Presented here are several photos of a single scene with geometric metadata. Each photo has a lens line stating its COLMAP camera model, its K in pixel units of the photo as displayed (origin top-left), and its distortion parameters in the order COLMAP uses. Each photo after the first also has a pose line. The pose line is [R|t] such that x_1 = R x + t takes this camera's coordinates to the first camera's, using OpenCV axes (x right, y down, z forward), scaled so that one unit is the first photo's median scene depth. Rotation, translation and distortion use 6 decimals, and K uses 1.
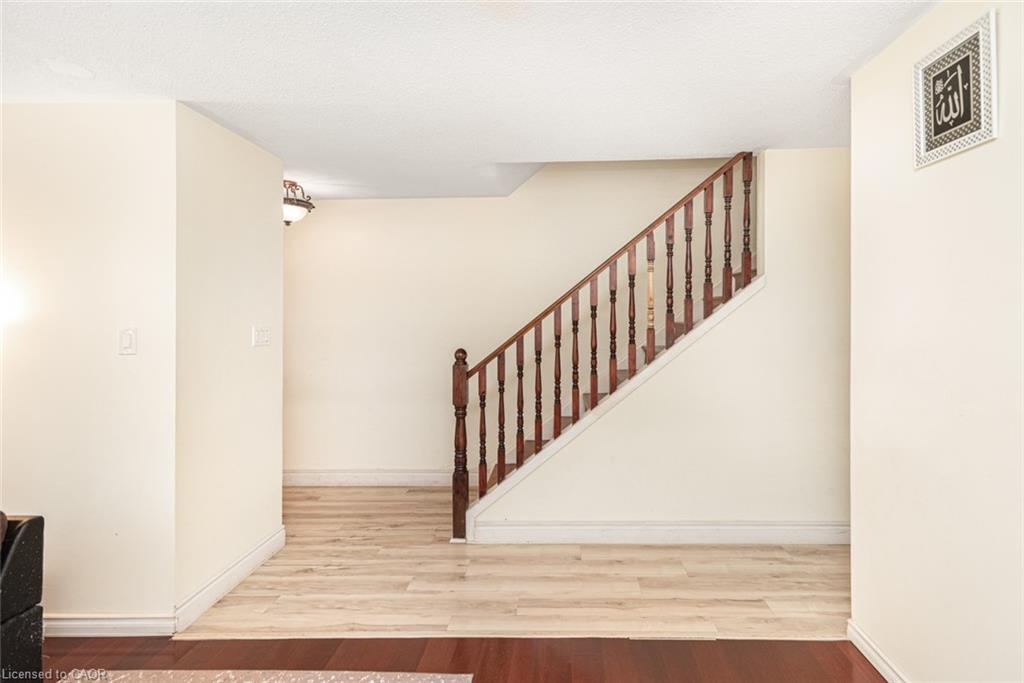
lens RADIAL K [[483.8, 0, 528.3], [0, 483.8, 310.9], [0, 0, 1]] dist [0.021983, -0.000098]
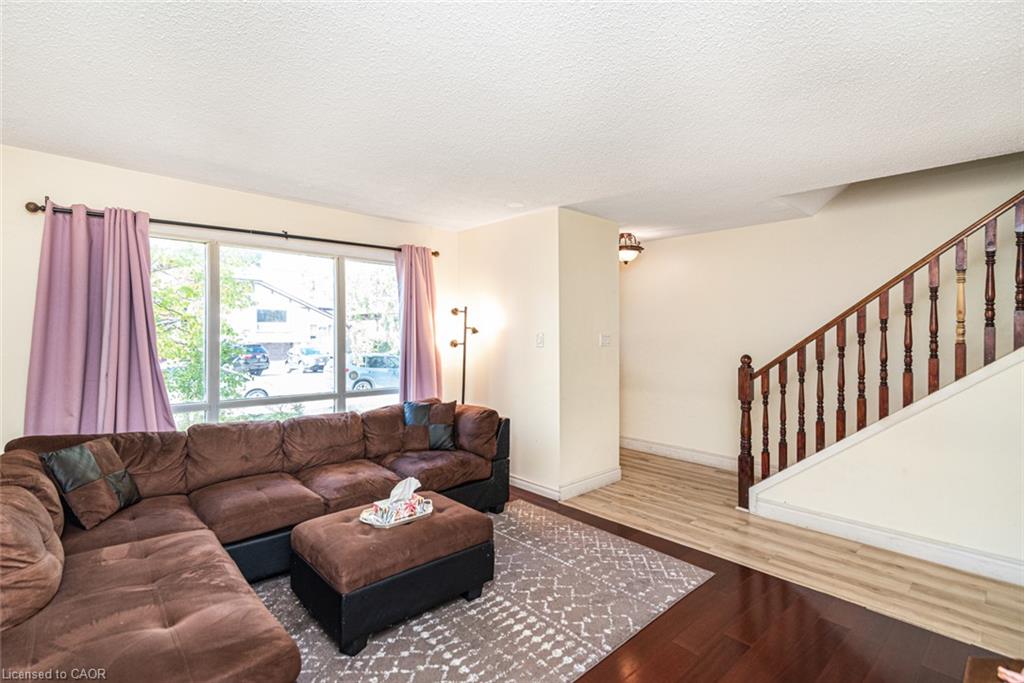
lens RADIAL K [[471.7, 0, 496.1], [0, 471.7, 347.3], [0, 0, 1]] dist [0.000572, 0.000107]
pose [[0.693022, 0.038032, -0.719913, 0.284897], [-0.002314, 0.998720, 0.050532, 0.000010], [0.720913, -0.033354, 0.692223, -0.286489]]
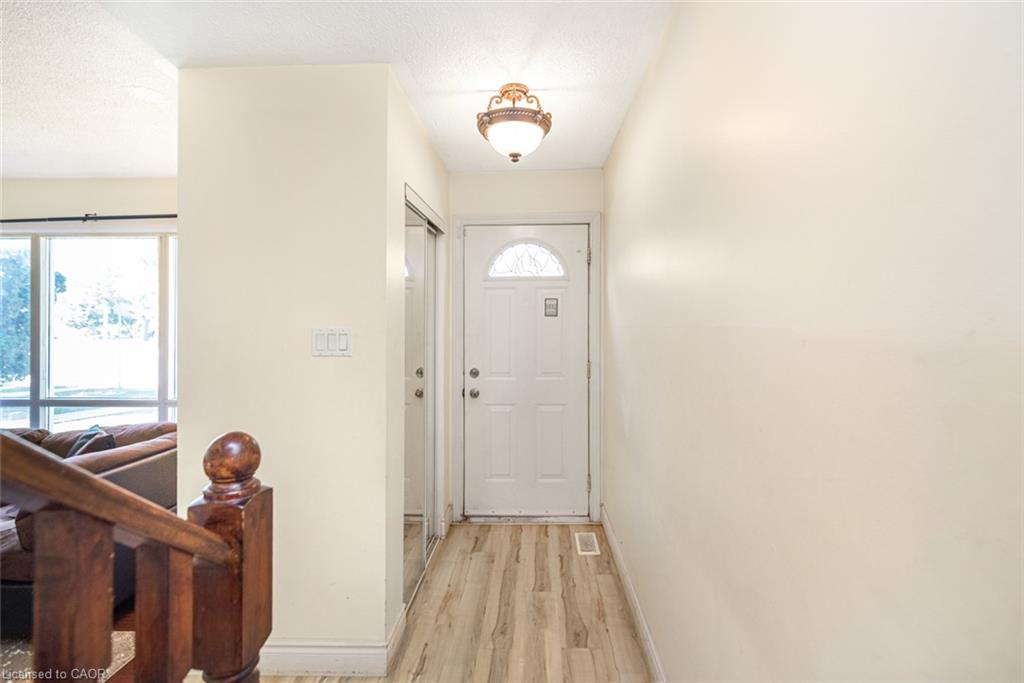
lens RADIAL K [[472.1, 0, 512.7], [0, 472.1, 325.1], [0, 0, 1]] dist [0.015599, -0.000231]
pose [[-0.011556, 0.019363, -0.999746, 0.086831], [0.021116, 0.999594, 0.019116, 0.021081], [0.999710, -0.020890, -0.011960, 1.306009]]
